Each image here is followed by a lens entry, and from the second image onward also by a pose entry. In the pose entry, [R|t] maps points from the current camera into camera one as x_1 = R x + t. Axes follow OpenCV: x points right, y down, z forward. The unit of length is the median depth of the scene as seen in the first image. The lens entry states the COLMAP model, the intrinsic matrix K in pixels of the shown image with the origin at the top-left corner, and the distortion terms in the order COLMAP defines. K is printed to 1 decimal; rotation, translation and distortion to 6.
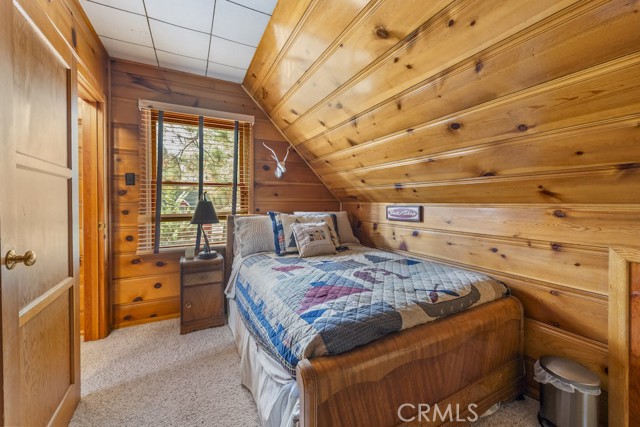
lens RADIAL K [[258.5, 0, 309.7], [0, 258.5, 201.8], [0, 0, 1]] dist [-0.001570, 0.000005]
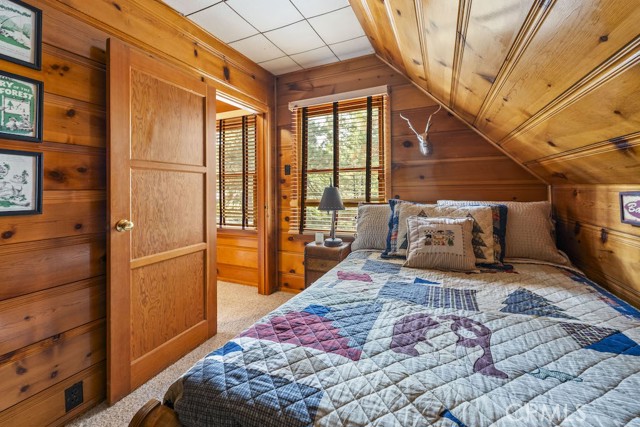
lens RADIAL K [[258.5, 0, 316.5], [0, 258.5, 183.7], [0, 0, 1]] dist [-0.001570, 0.000005]
pose [[0.627418, -0.024408, -0.778300, 0.333454], [0.014381, 0.999701, -0.019758, 0.002923], [0.778550, 0.001204, 0.627582, 0.343952]]
